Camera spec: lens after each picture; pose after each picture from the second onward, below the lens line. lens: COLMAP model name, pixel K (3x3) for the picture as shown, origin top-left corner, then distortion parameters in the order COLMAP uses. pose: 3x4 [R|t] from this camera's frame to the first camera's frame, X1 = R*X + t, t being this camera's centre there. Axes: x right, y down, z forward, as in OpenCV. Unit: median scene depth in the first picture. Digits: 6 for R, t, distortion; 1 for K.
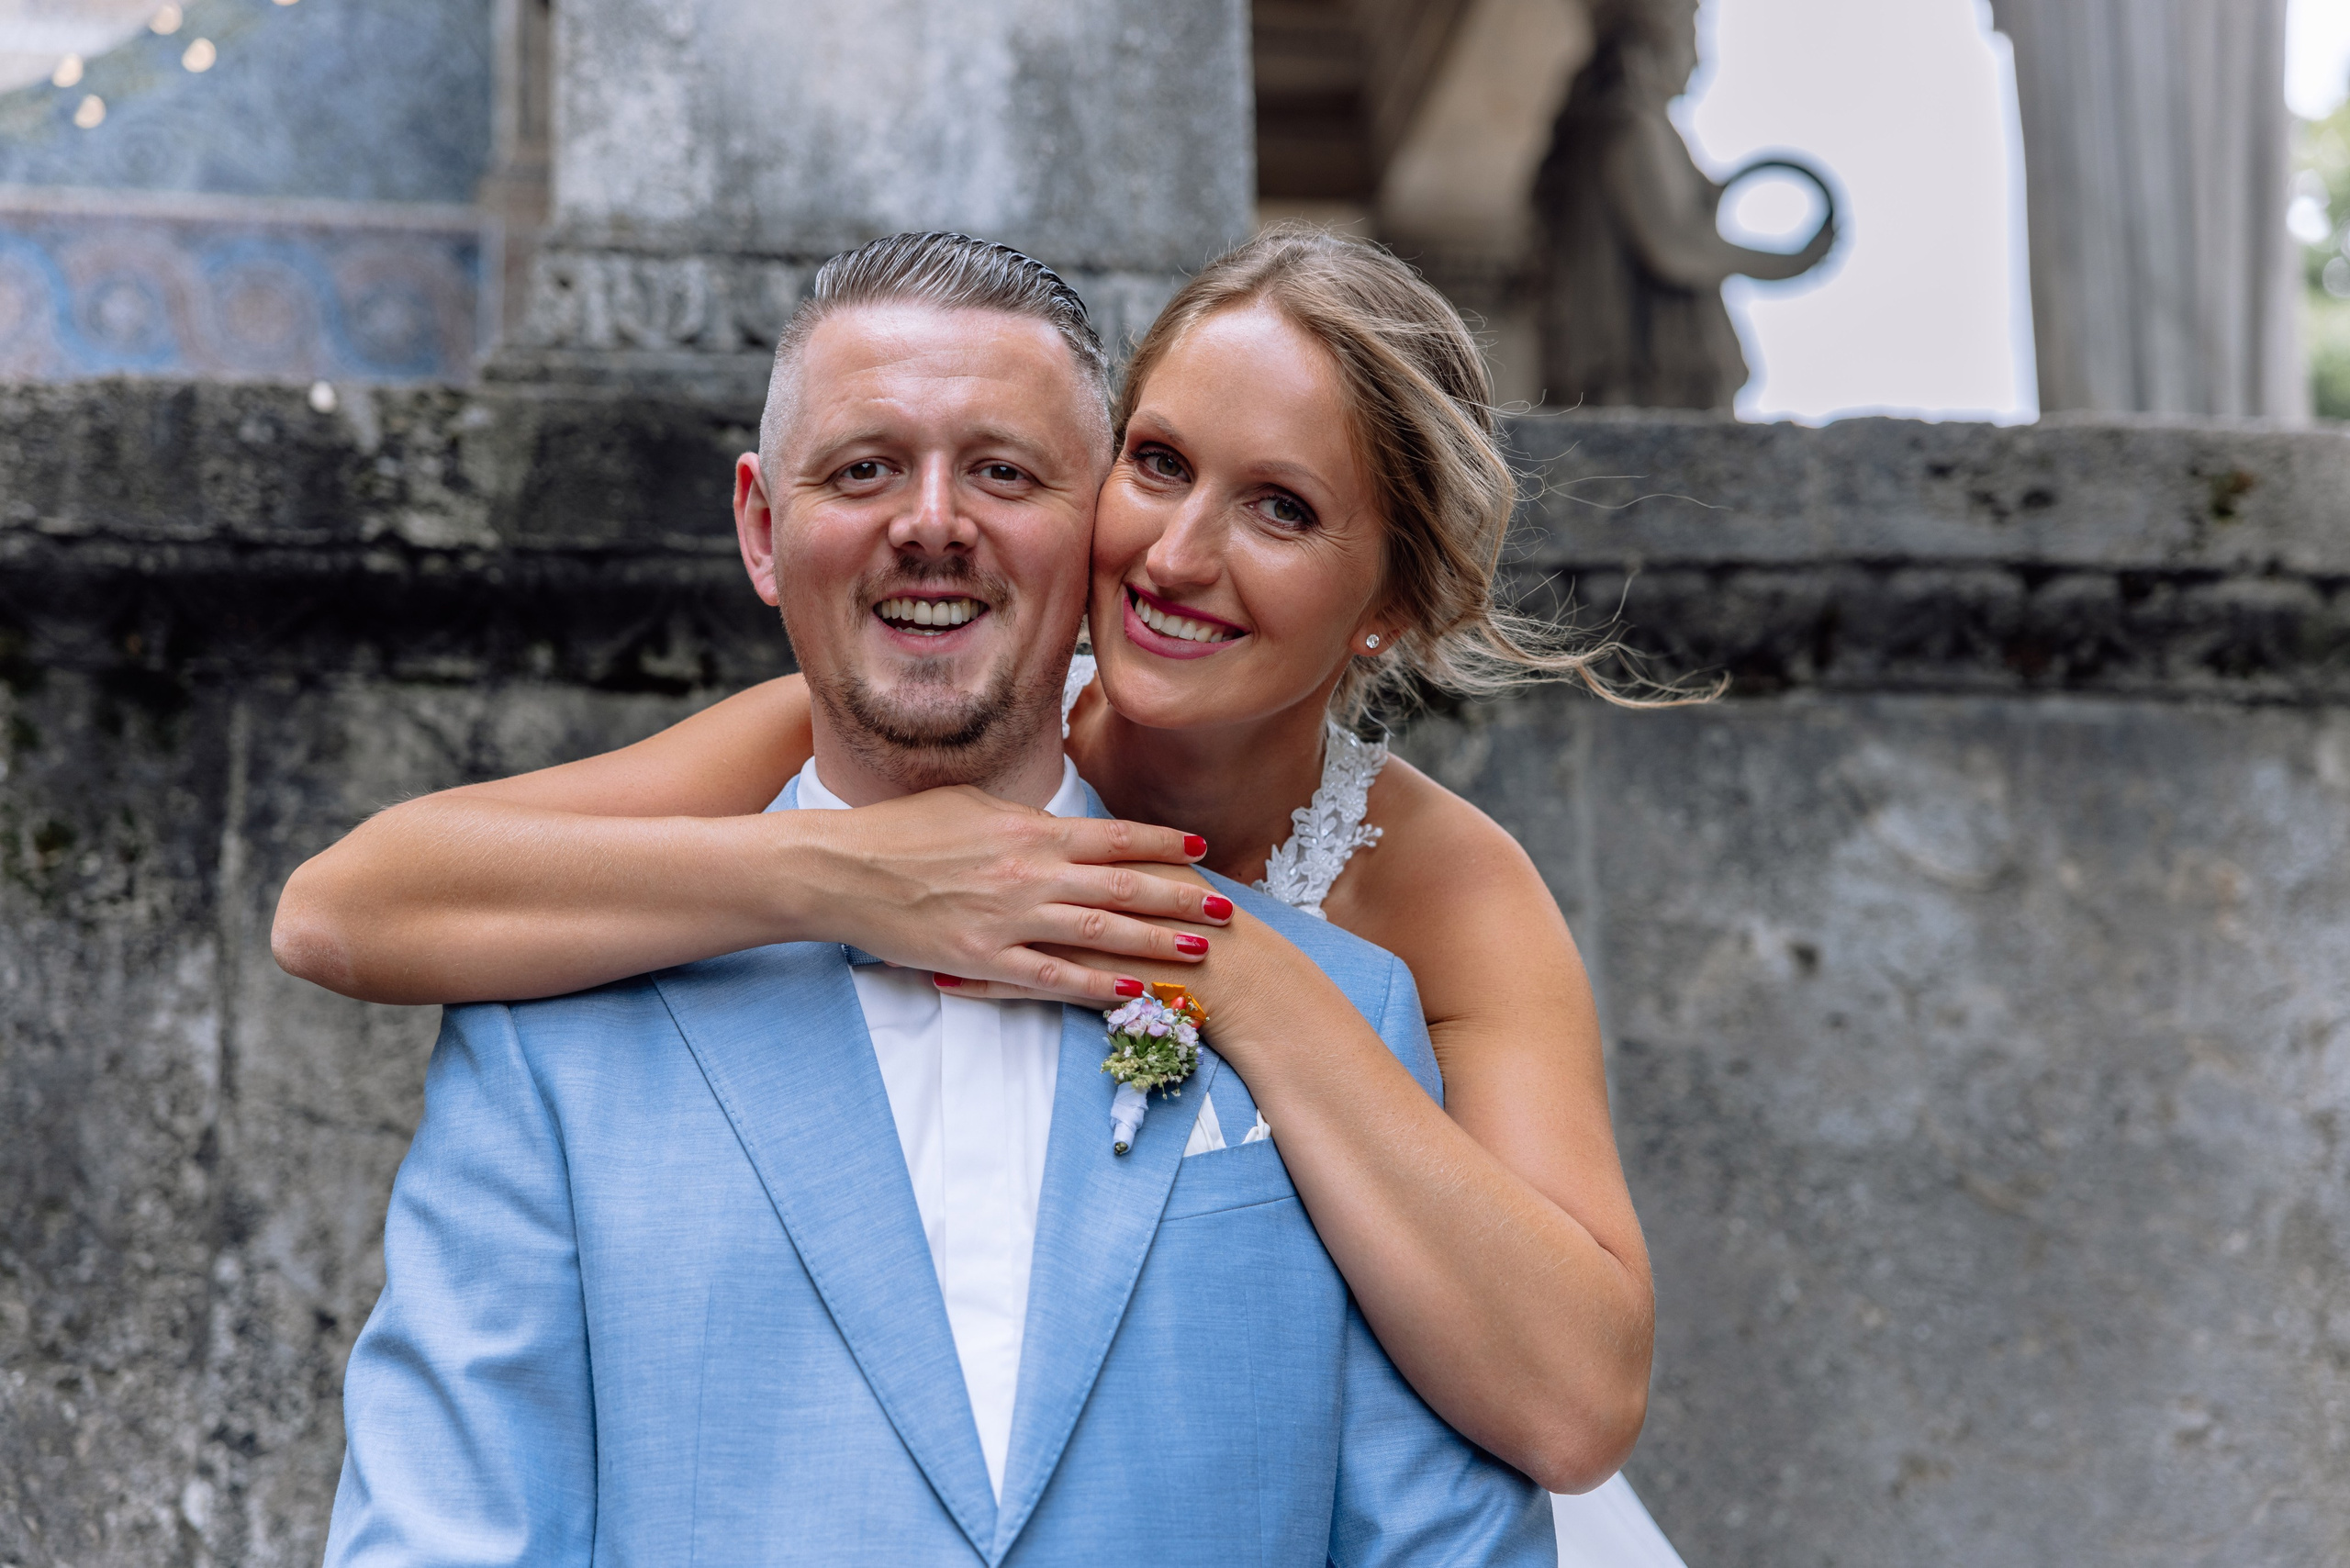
lens RADIAL K [[3861.1, 0, 1175.0], [0, 3861.1, 784.0], [0, 0, 1]] dist [0.195574, 0.014100]
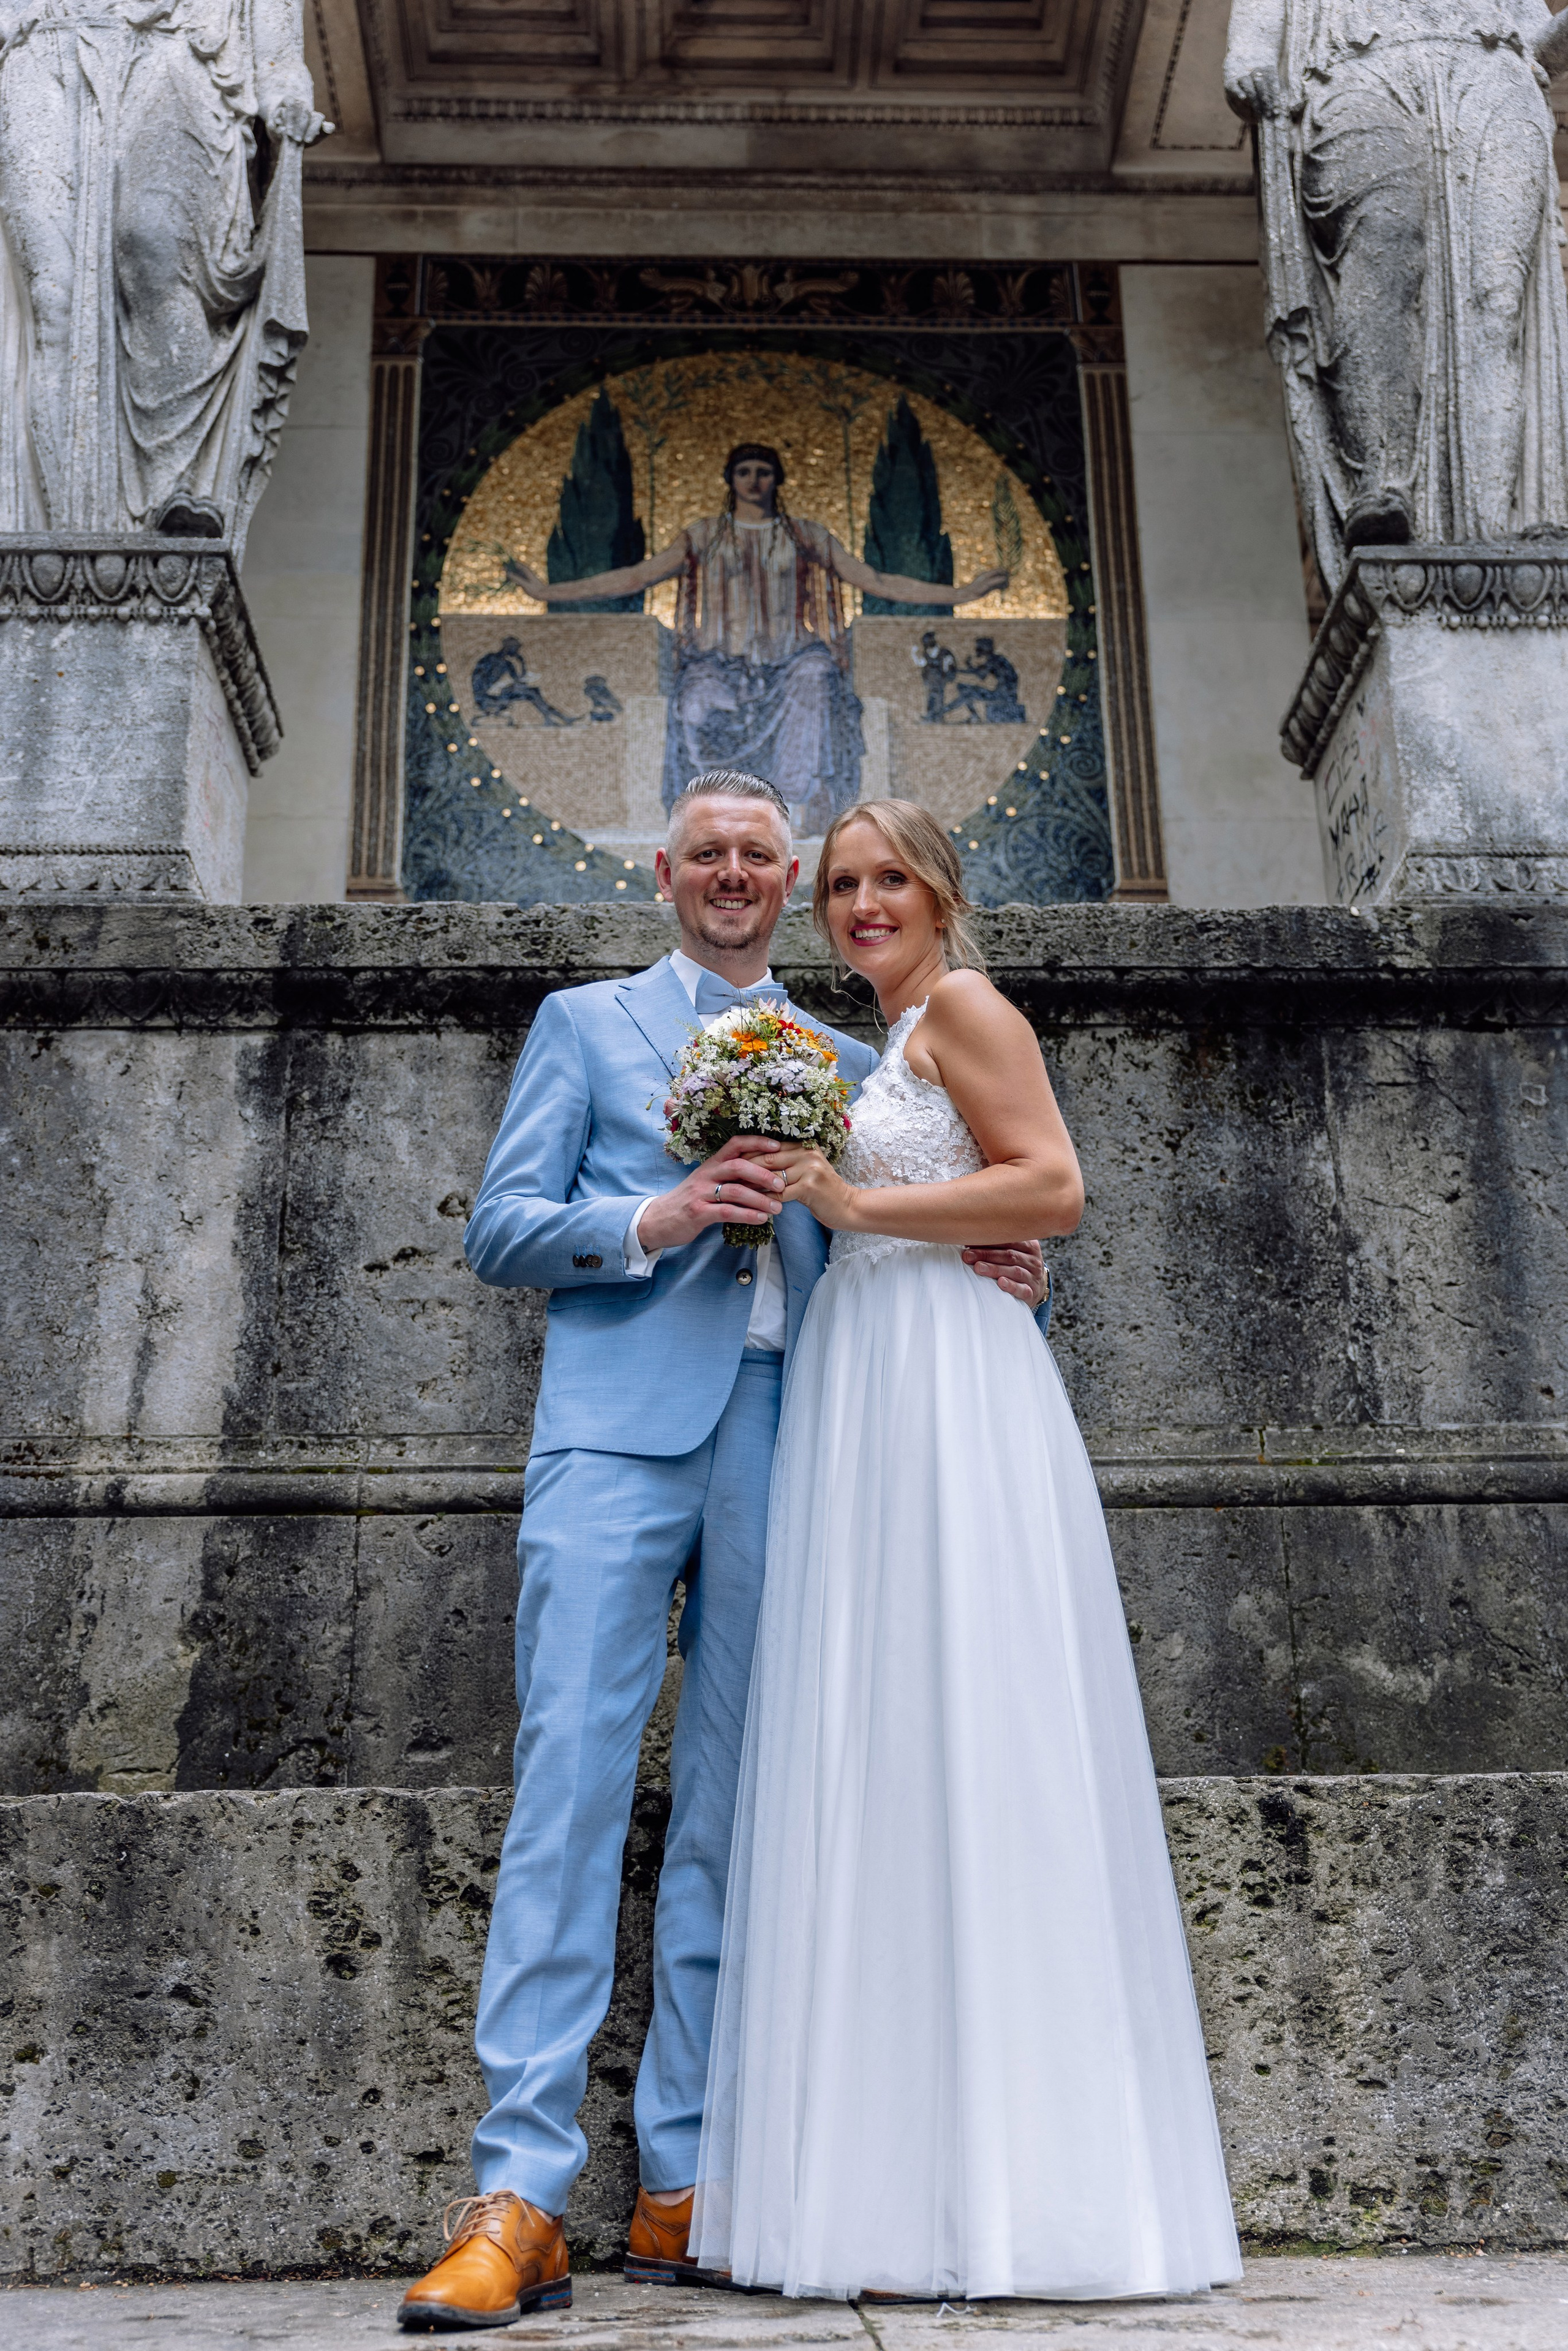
lens RADIAL K [[2471.4, 0, 782.1], [0, 2471.4, 1179.8], [0, 0, 1]] dist [-0.014244, 0.112983]
pose [[0.994640, -0.032169, -0.098270, -0.401551], [0.023578, 0.995897, -0.087363, 0.181376], [0.100677, 0.084578, 0.991318, -0.510346]]
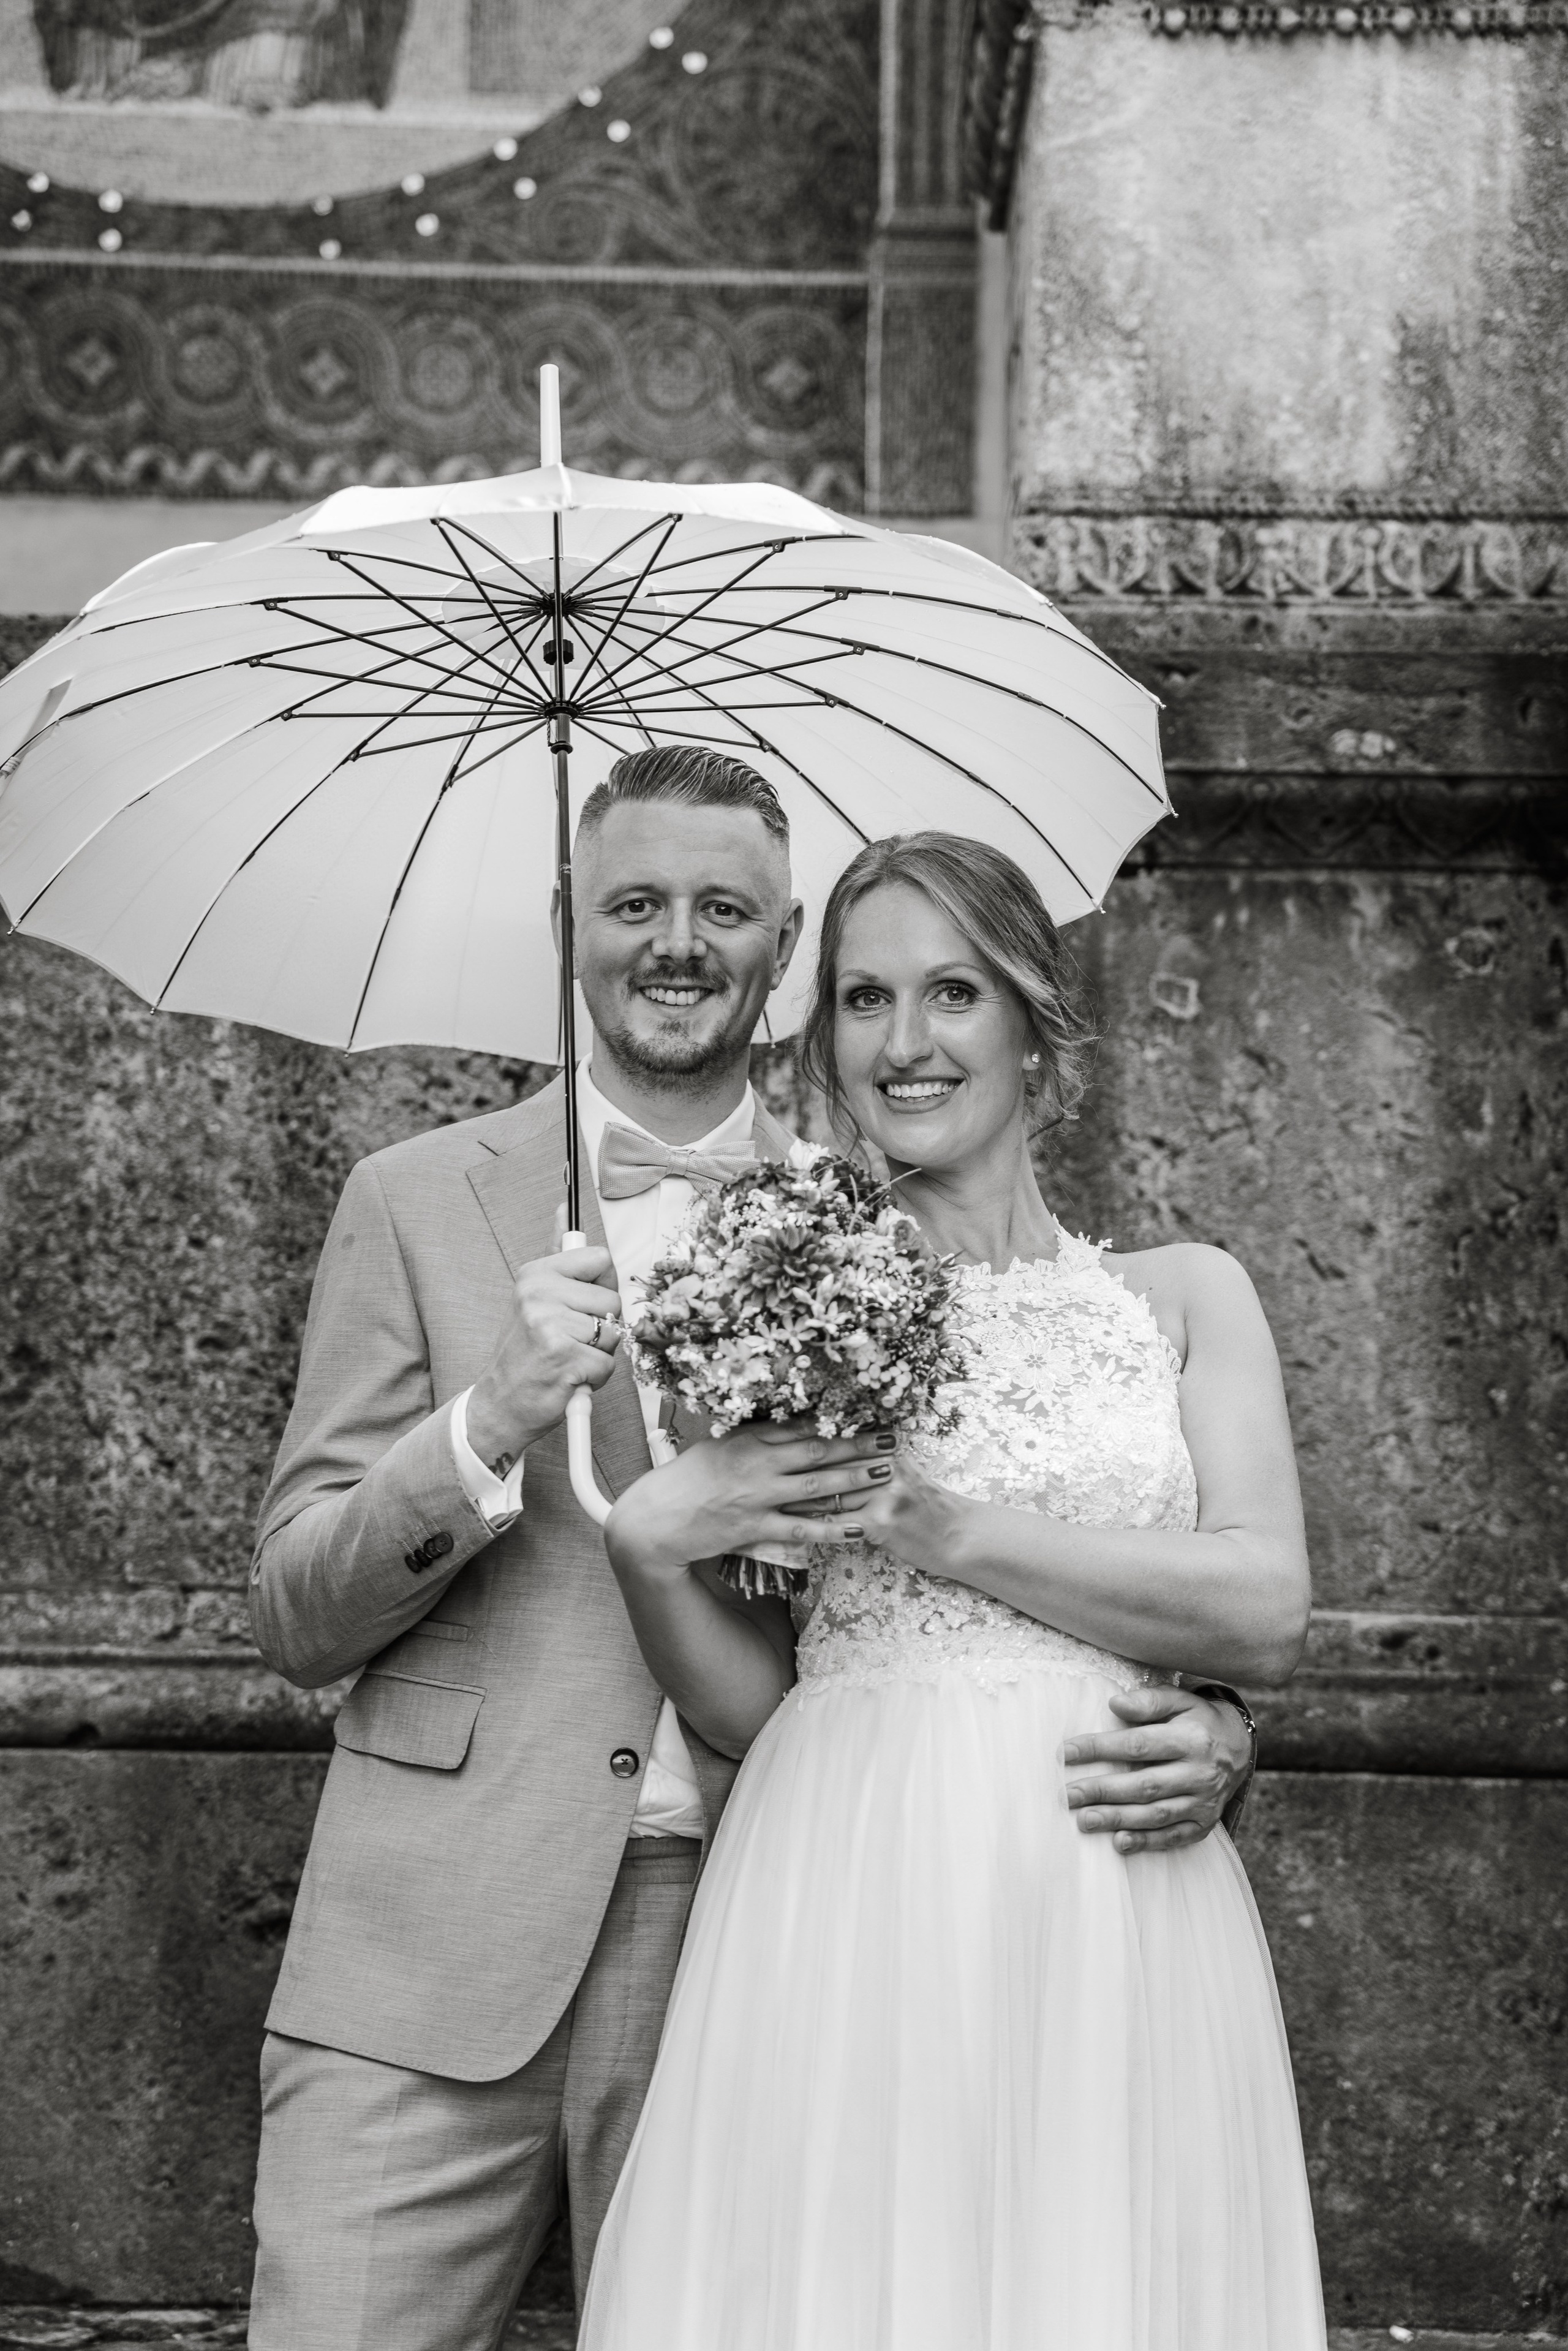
lens RADIAL K [[4460.9, 0, 781.2], [0, 4460.9, 1182.0], [0, 0, 1]] dist [0.302827, -0.424375]
pose [[0.989306, 0.025380, -0.143631, -0.022889], [-0.005110, 0.990171, 0.139770, -0.126163], [0.145766, -0.137541, 0.979712, -0.496231]]
